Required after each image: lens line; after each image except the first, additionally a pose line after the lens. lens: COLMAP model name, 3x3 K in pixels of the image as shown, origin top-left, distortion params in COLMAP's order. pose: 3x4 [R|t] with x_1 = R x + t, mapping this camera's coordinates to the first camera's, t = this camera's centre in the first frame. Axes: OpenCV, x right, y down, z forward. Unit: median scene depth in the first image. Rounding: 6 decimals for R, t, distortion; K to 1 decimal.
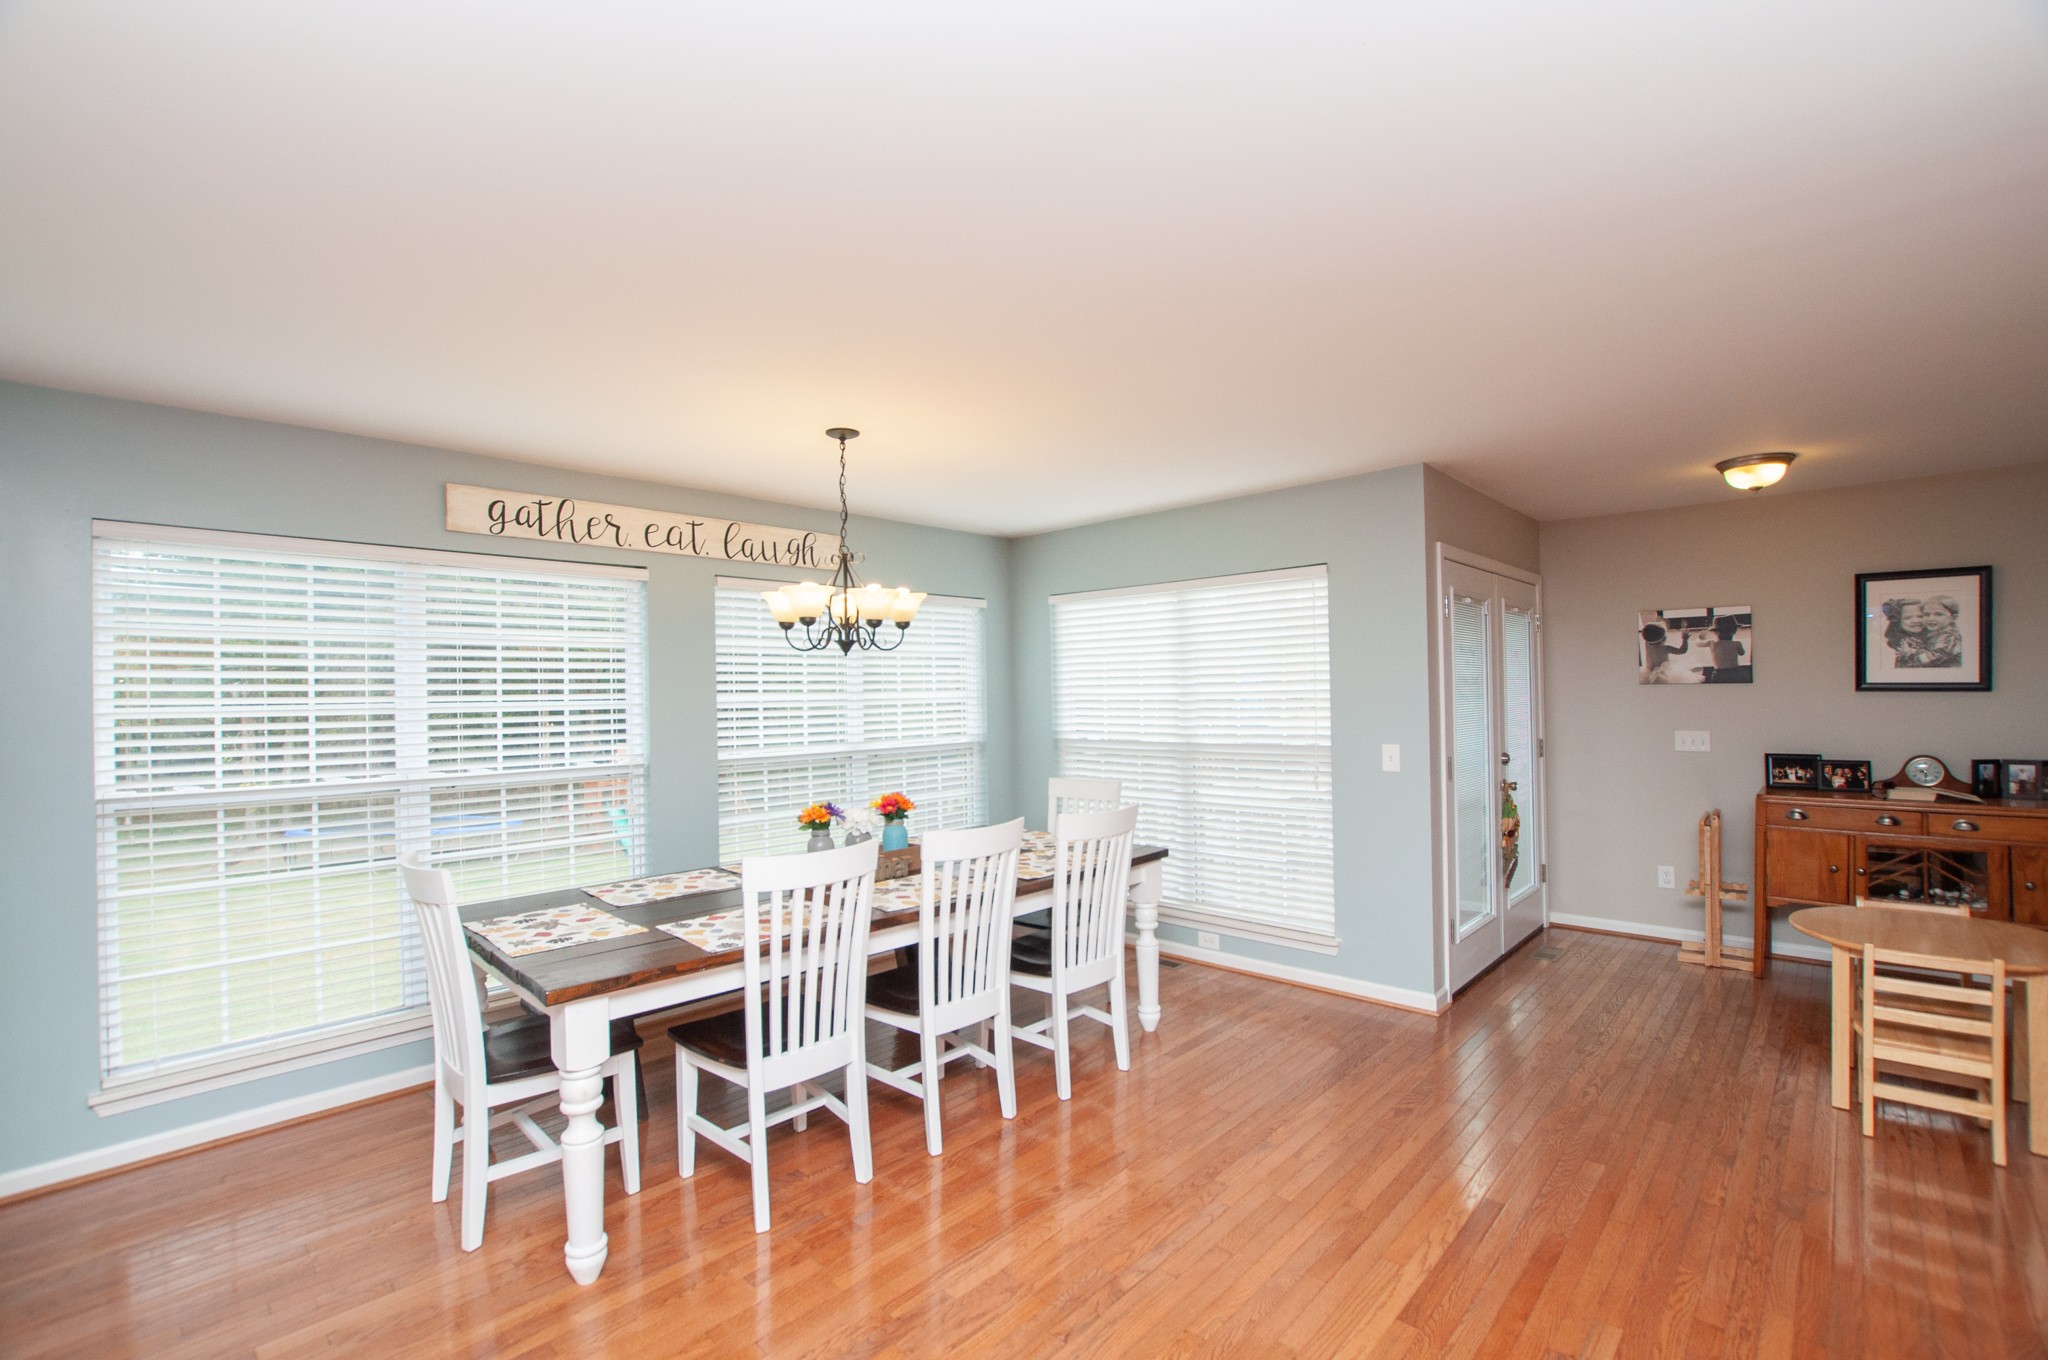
lens RADIAL K [[897.2, 0, 1023.5], [0, 897.2, 686.5], [0, 0, 1]] dist [-0.030563, 0.002228]
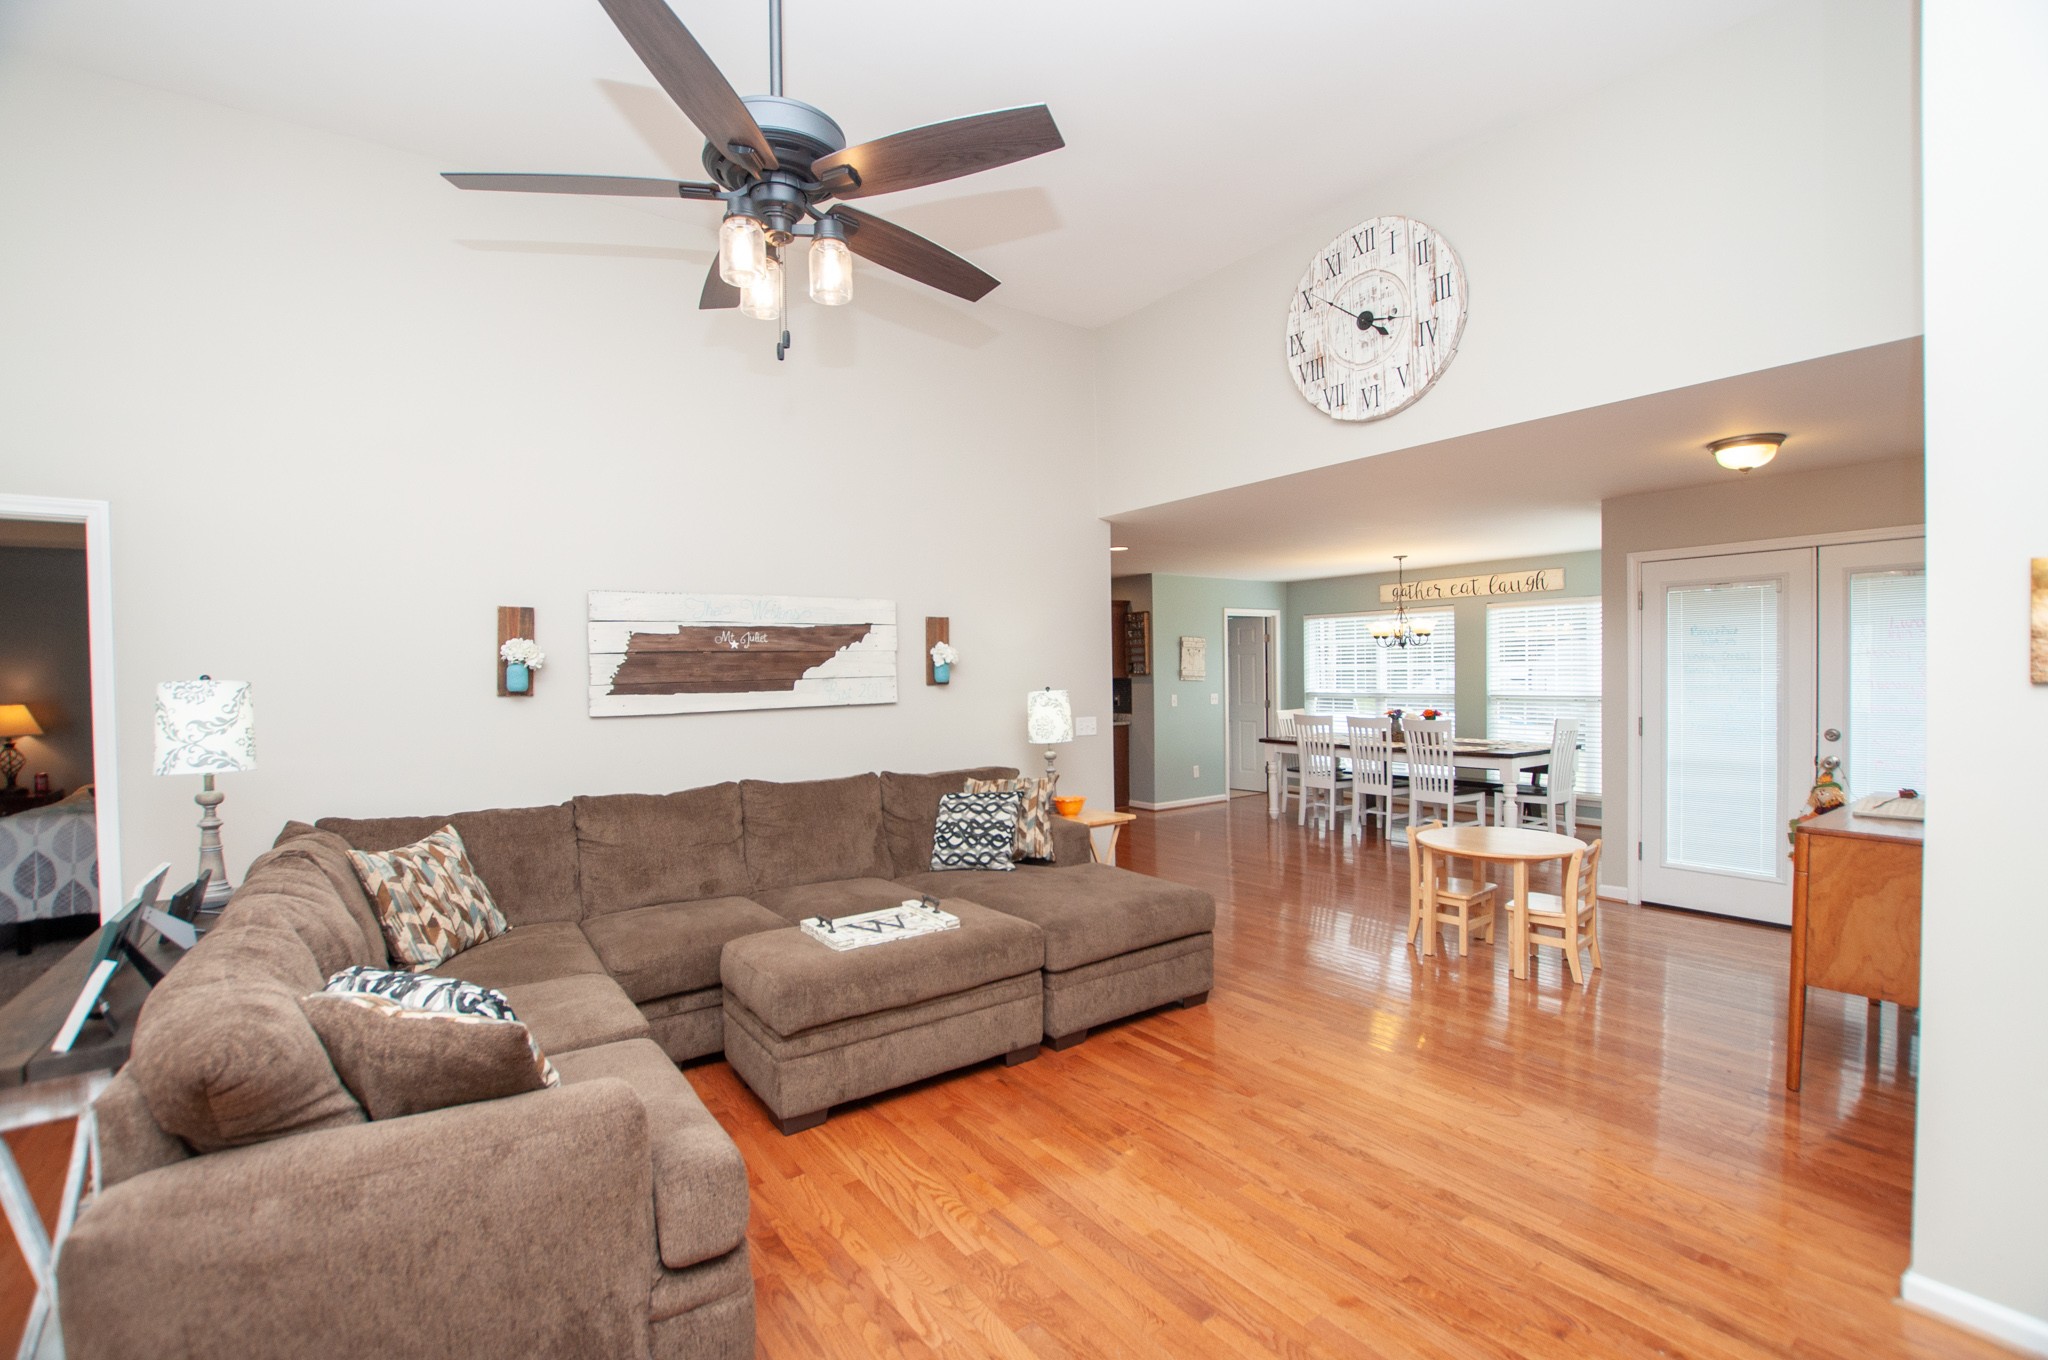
lens RADIAL K [[904.9, 0, 1023.1], [0, 904.9, 688.8], [0, 0, 1]] dist [-0.028505, 0.001090]
pose [[-0.187344, 0.039716, -0.981491, 1.964558], [0.027967, 0.998993, 0.035086, -0.033567], [0.981896, -0.020876, -0.188266, 0.369634]]
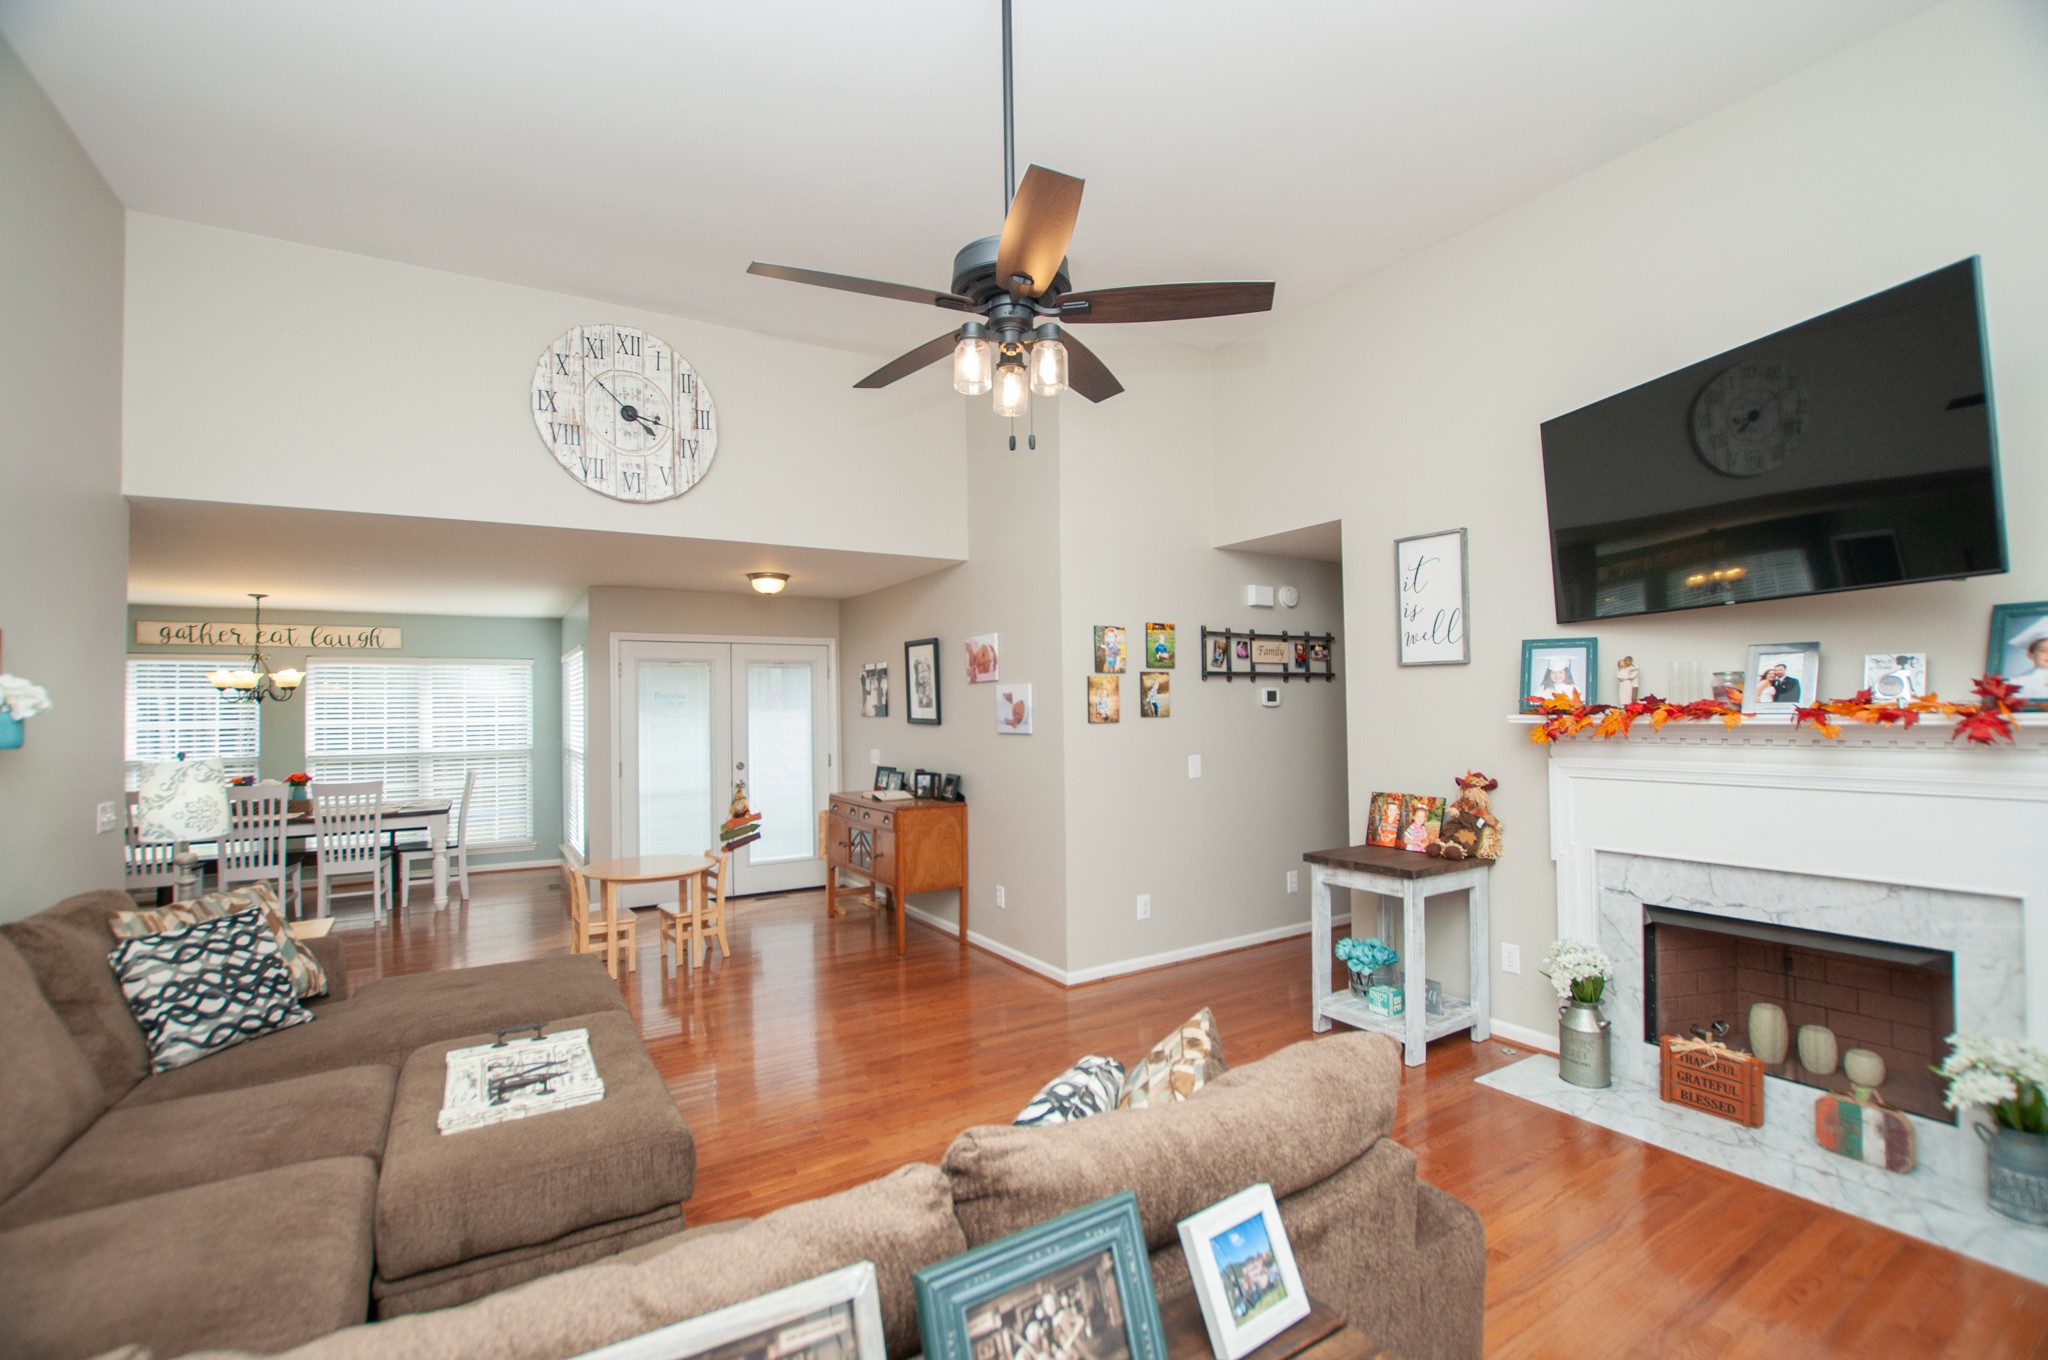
lens RADIAL K [[897.2, 0, 1023.5], [0, 897.2, 686.5], [0, 0, 1]] dist [-0.030563, 0.002228]
pose [[0.967740, -0.003061, -0.251933, 1.646706], [-0.000136, 0.999920, -0.012670, -0.040504], [0.251951, 0.012295, 0.967662, -0.413009]]
